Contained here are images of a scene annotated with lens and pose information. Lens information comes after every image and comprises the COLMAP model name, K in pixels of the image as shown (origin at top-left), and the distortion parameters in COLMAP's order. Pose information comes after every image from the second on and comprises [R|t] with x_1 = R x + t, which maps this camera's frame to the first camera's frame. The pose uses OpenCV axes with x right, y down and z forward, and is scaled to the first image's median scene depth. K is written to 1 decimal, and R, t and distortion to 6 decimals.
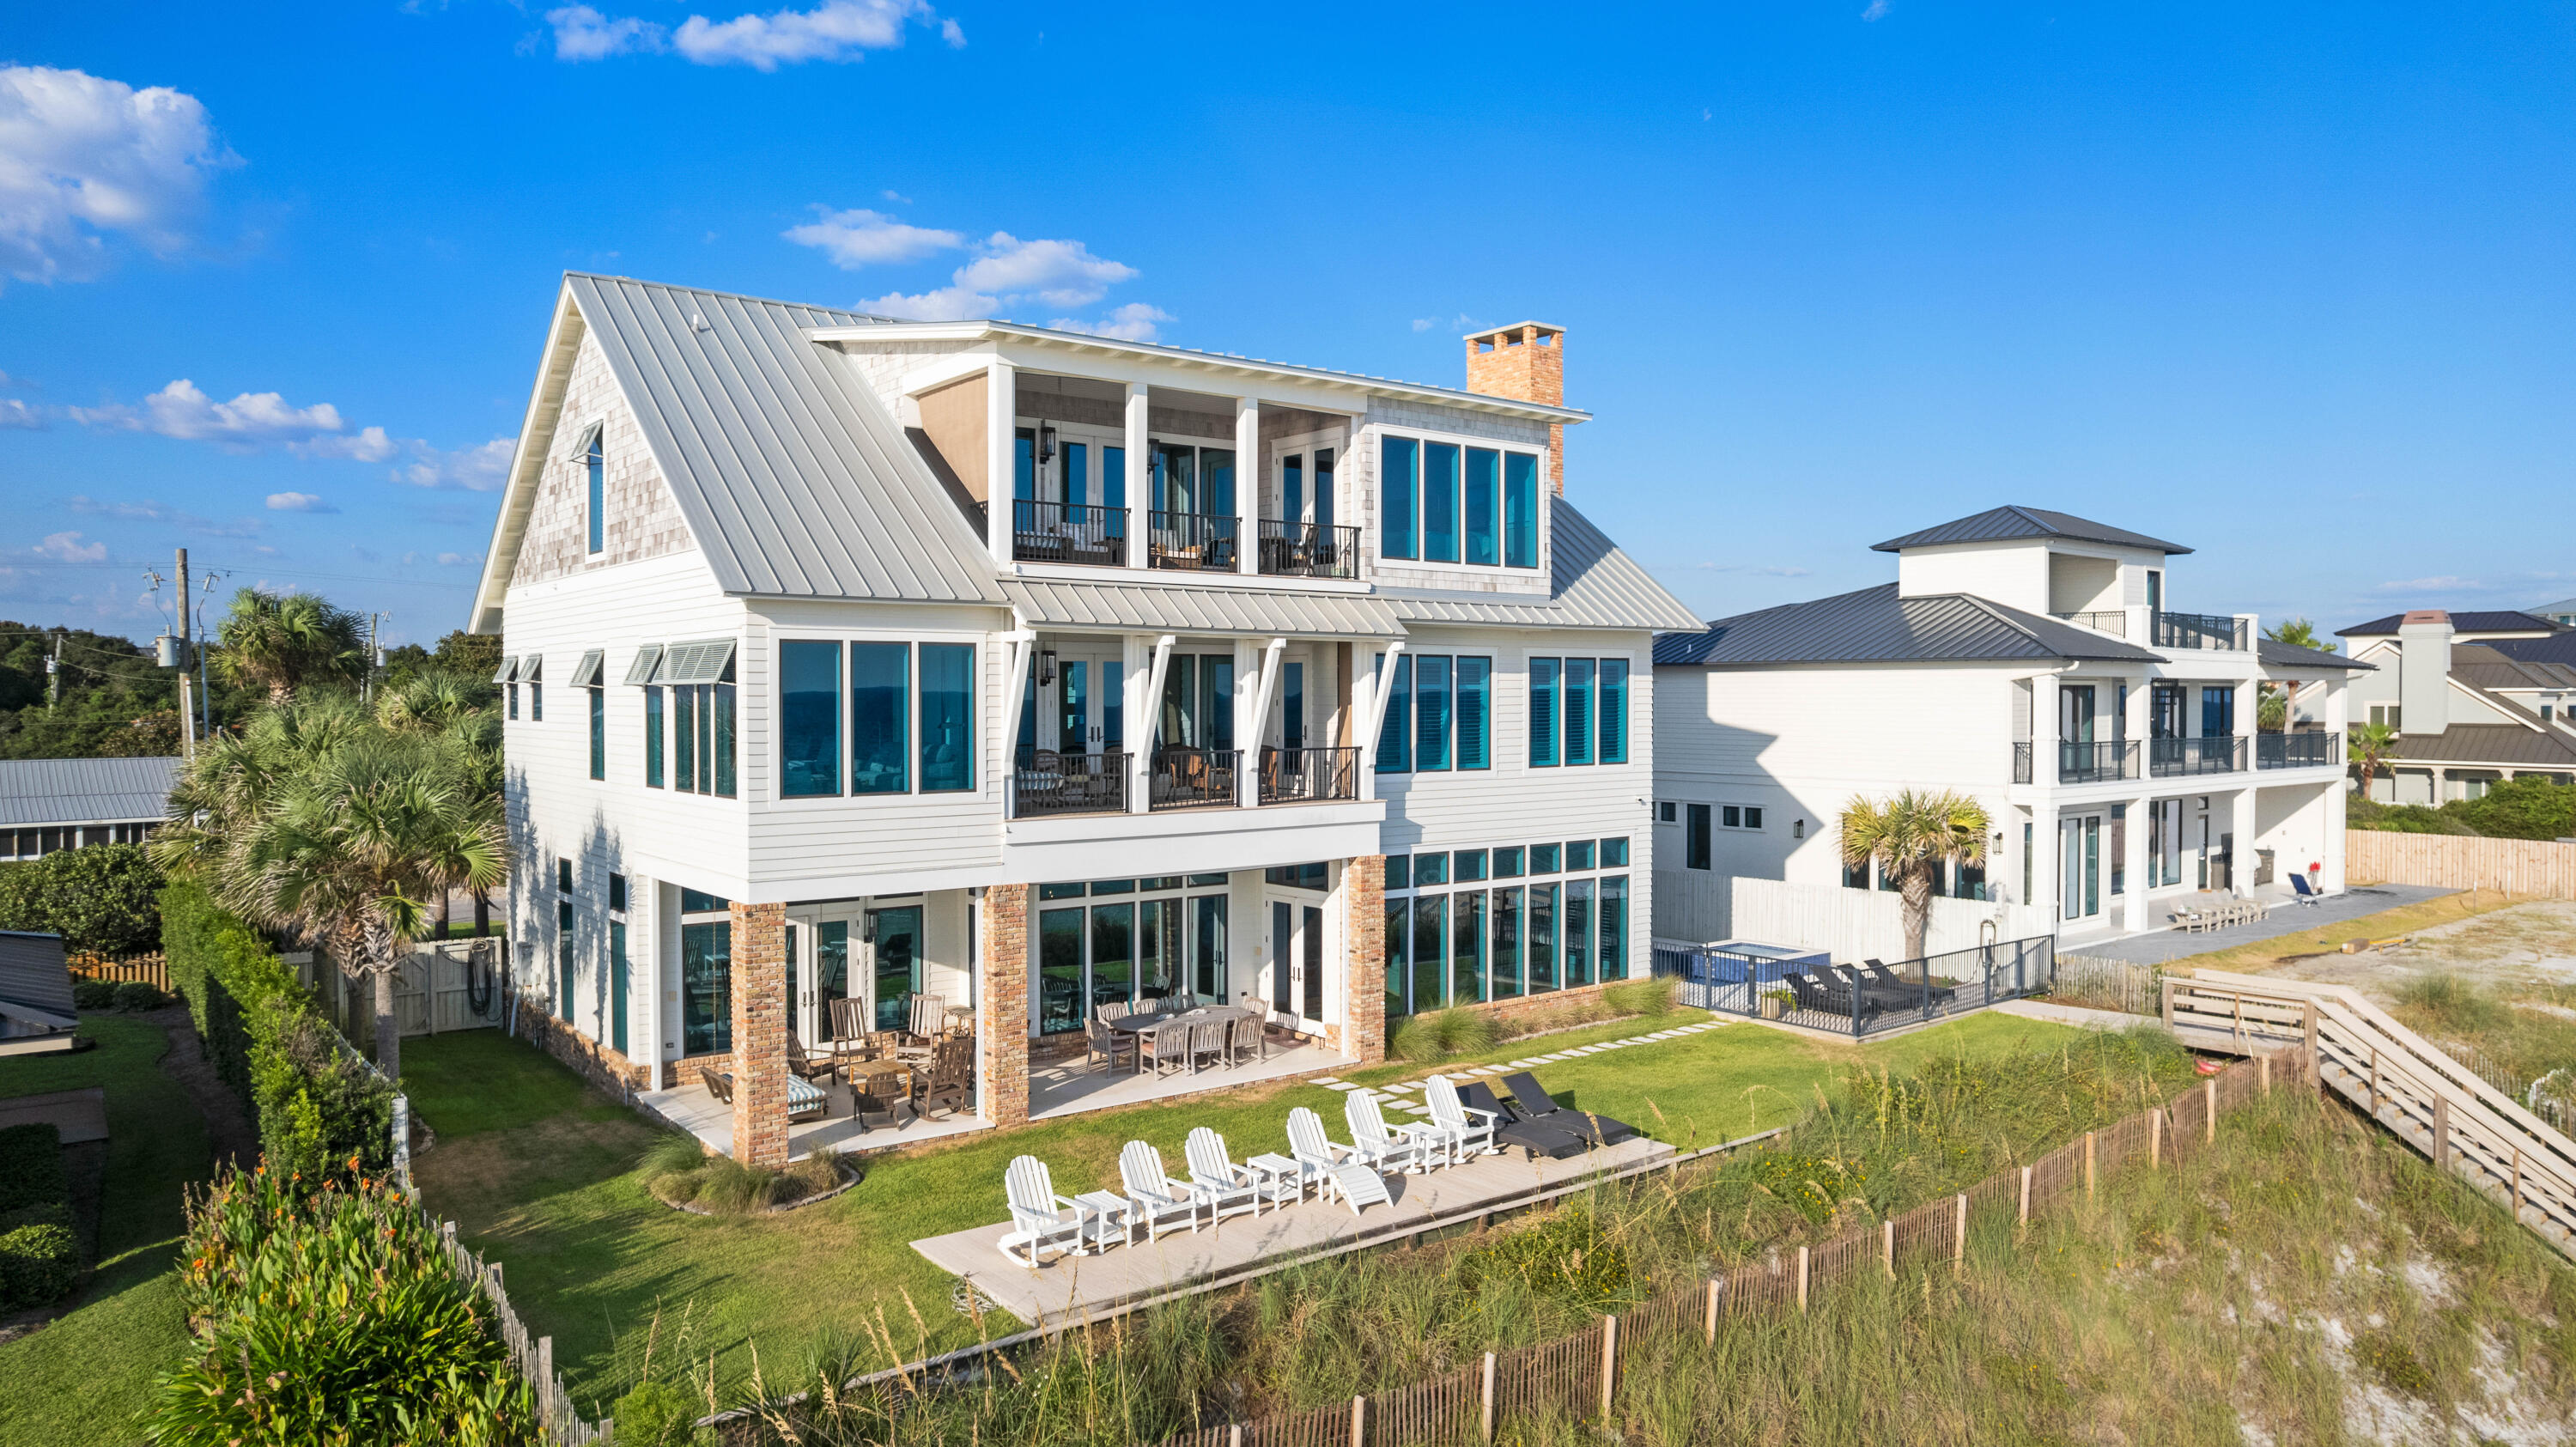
lens RADIAL K [[1655.4, 0, 1284.8], [0, 1655.4, 677.7], [0, 0, 1]] dist [-0.044981, 0.036970]
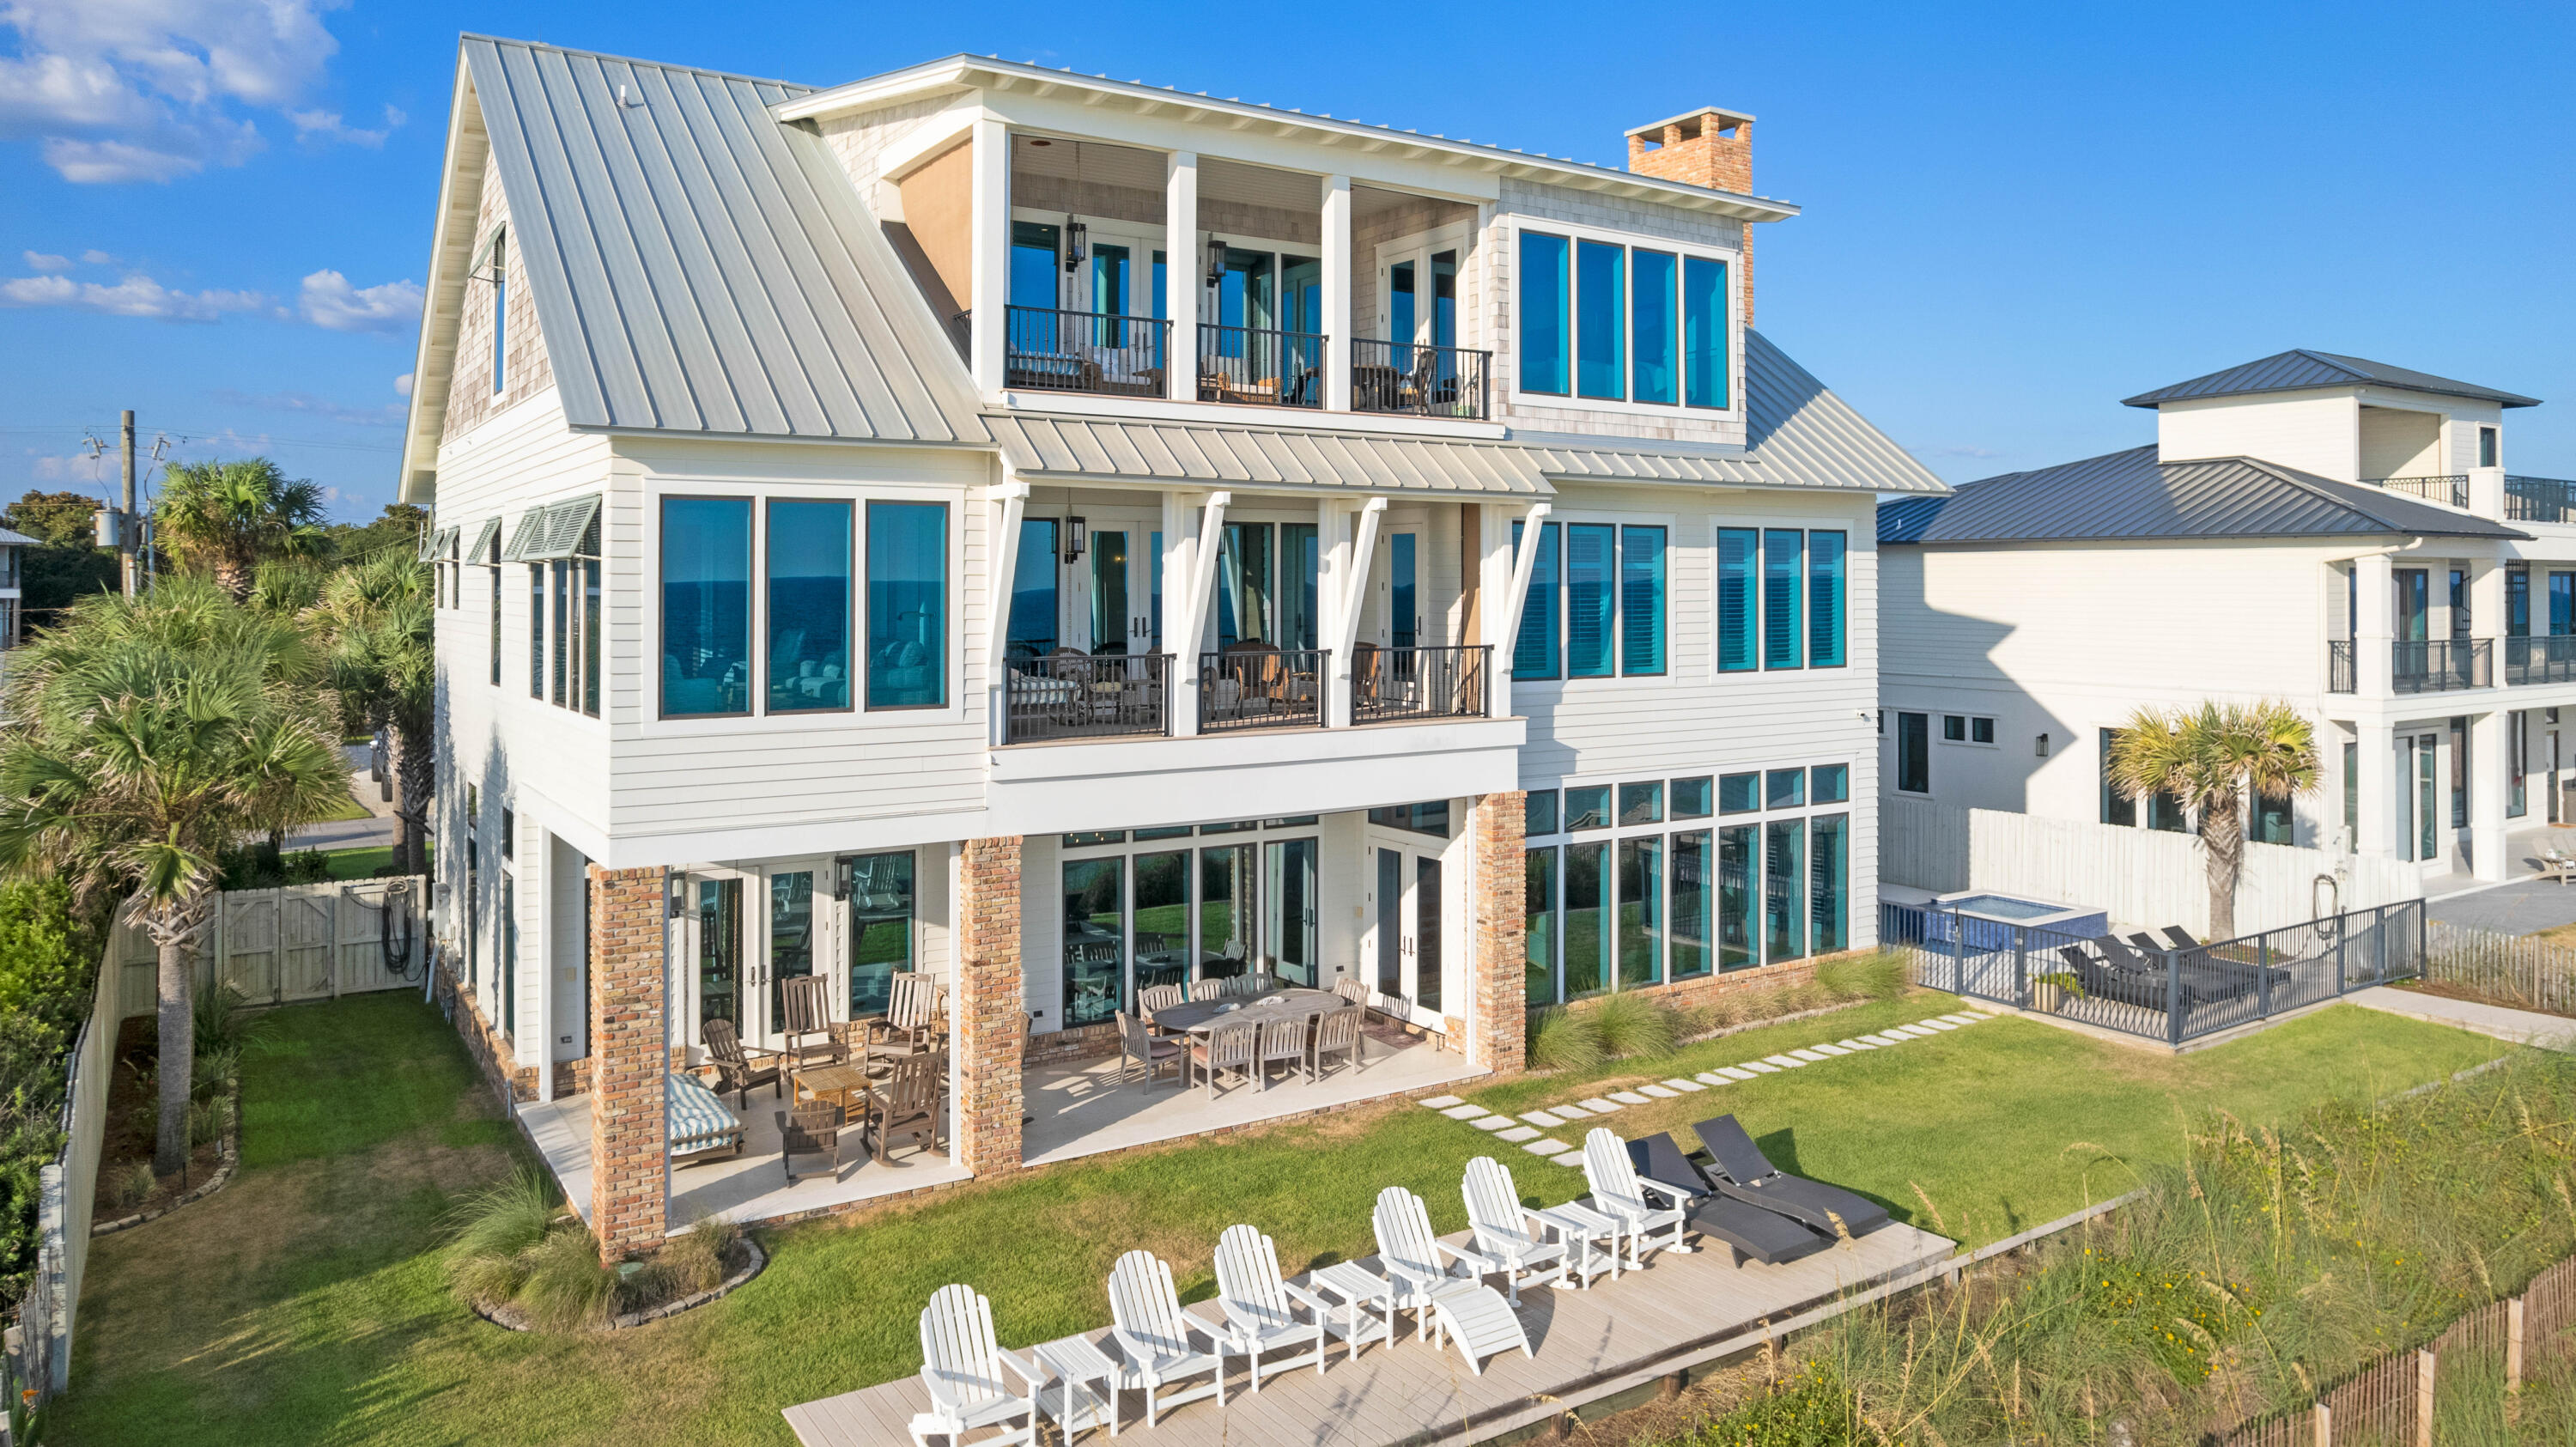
lens RADIAL K [[1696.7, 0, 1283.4], [0, 1696.7, 542.6], [0, 0, 1]] dist [-0.023119, 0.004920]
pose [[0.996262, -0.001301, -0.086373, 0.017714], [0.000054, 0.999896, -0.014434, 0.006124], [0.086383, 0.014375, 0.996158, 0.222504]]
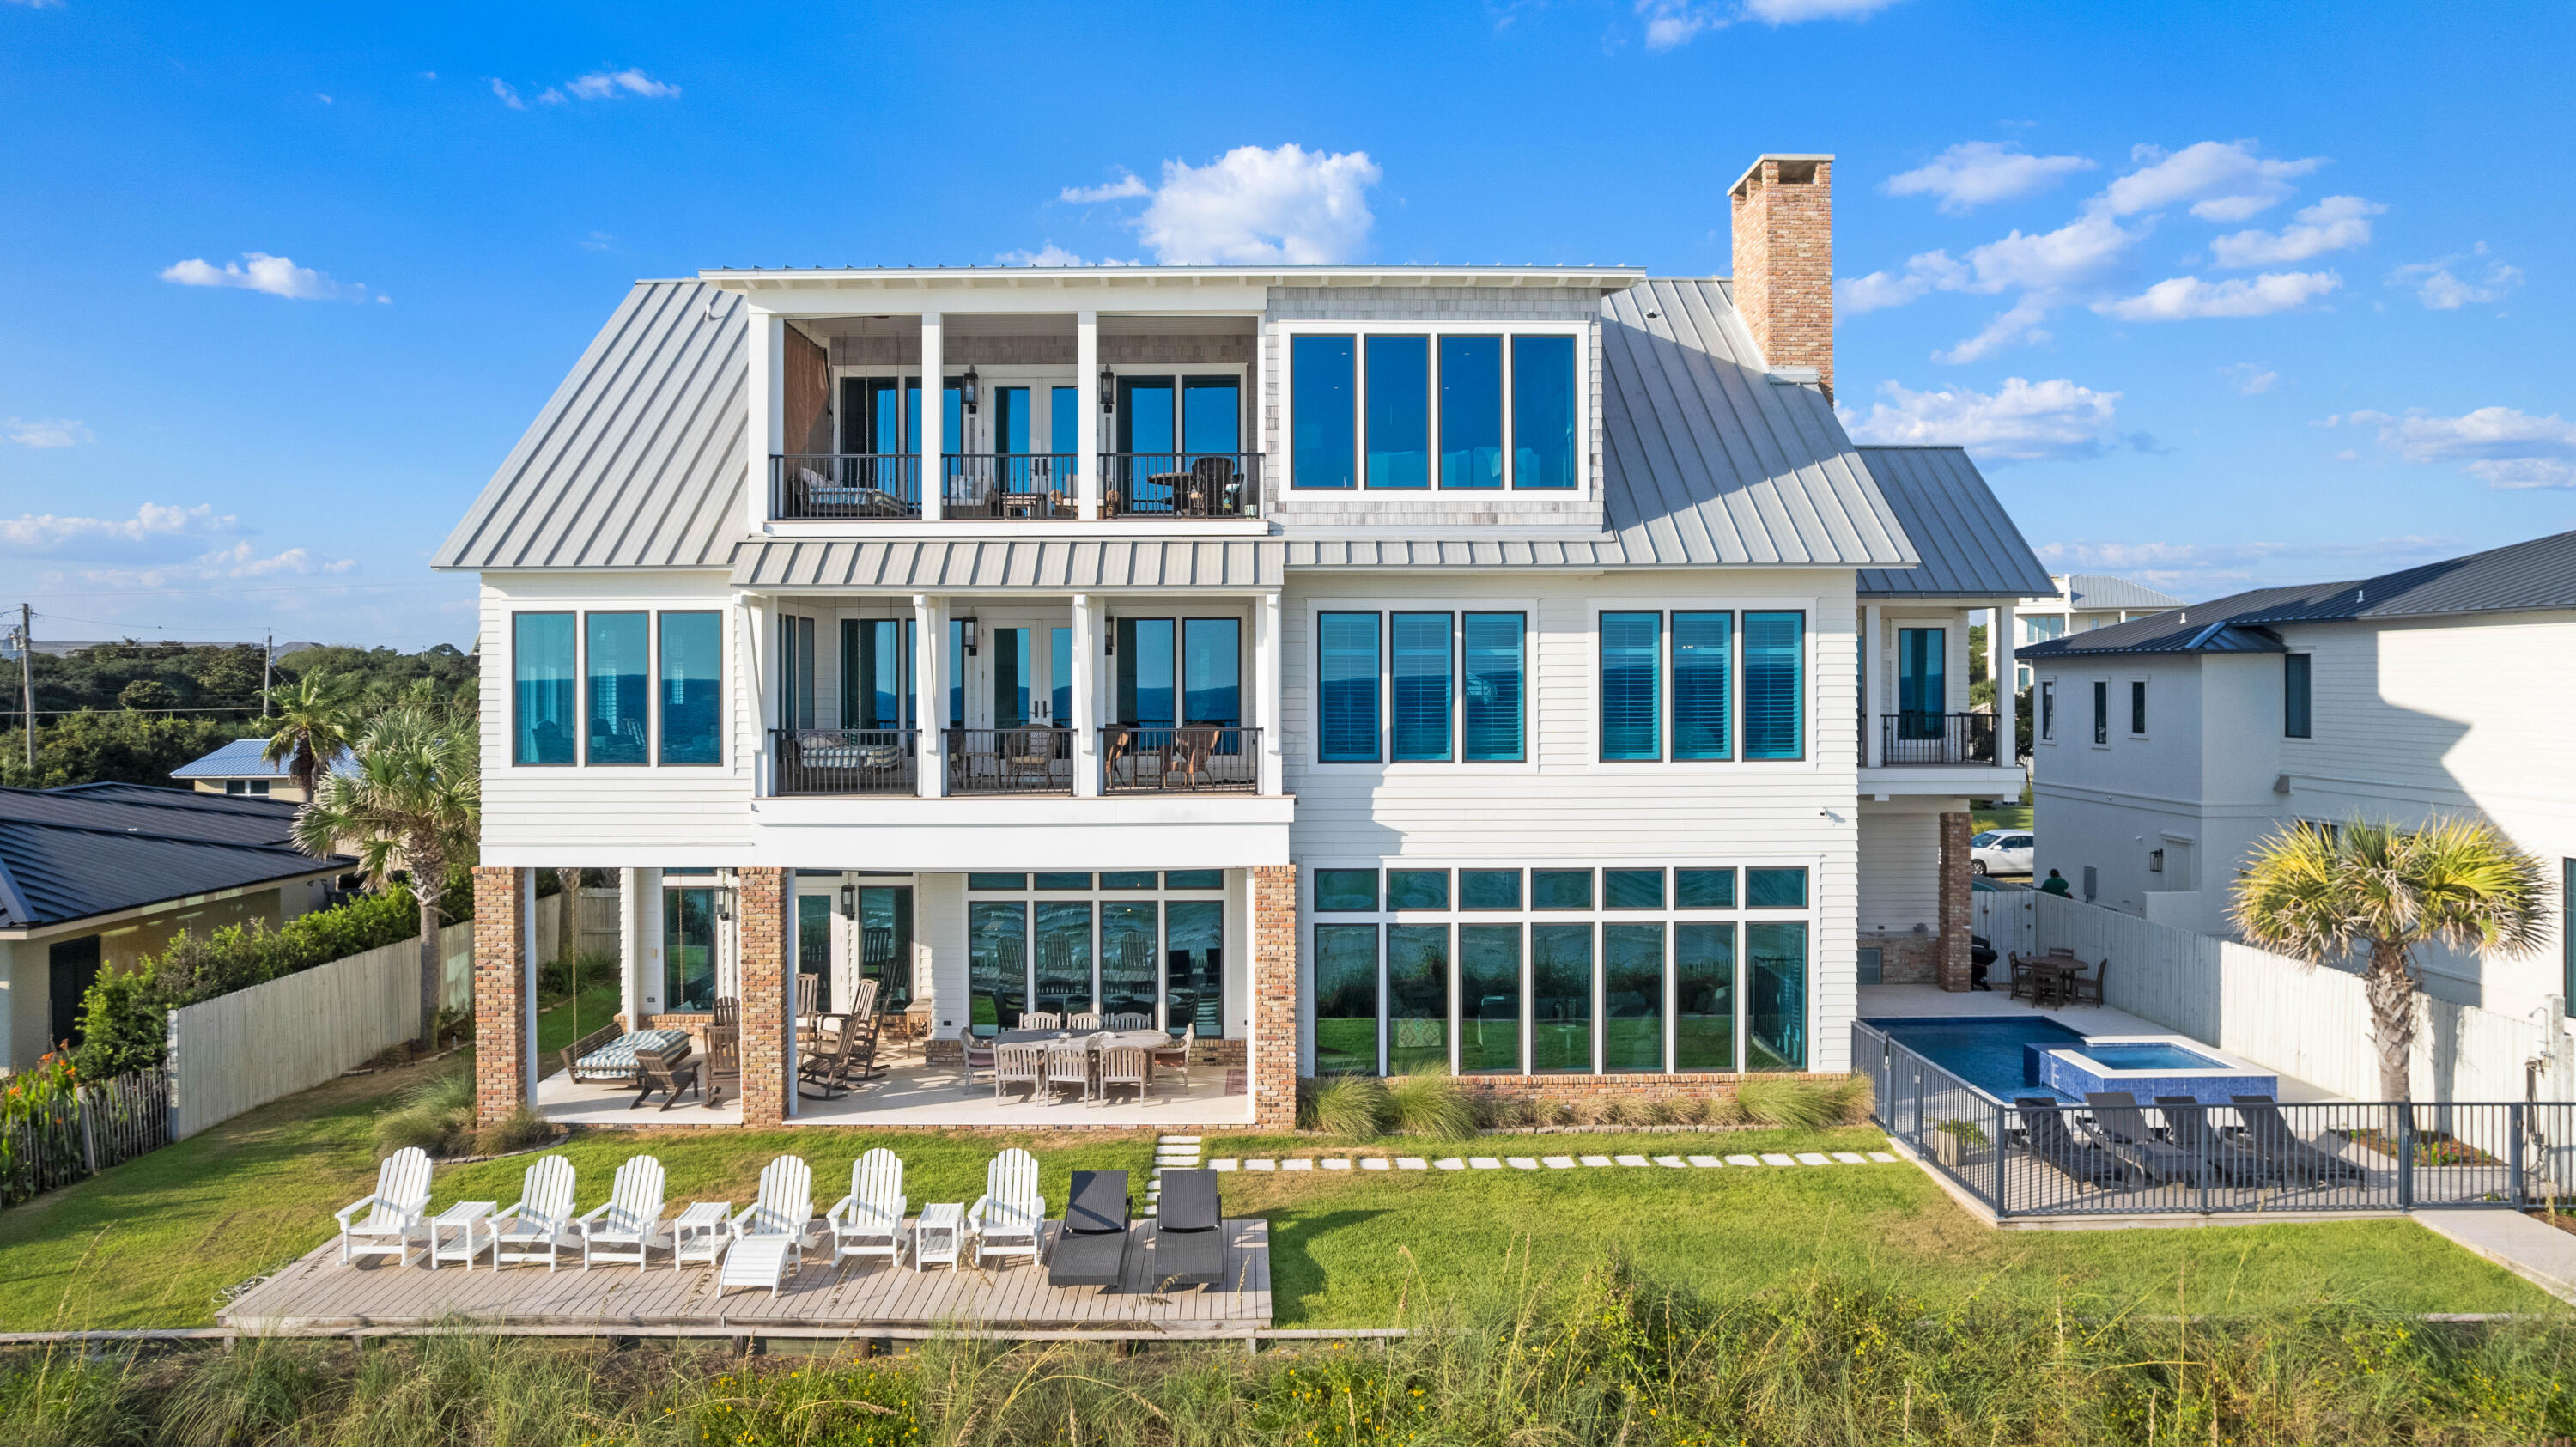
lens RADIAL K [[1655.4, 0, 1284.8], [0, 1655.4, 677.7], [0, 0, 1]] dist [-0.044981, 0.036970]
pose [[0.789010, -0.003040, -0.614372, 0.523031], [0.008748, 0.999942, 0.006286, 0.011848], [0.614318, -0.010334, 0.788991, 0.363666]]
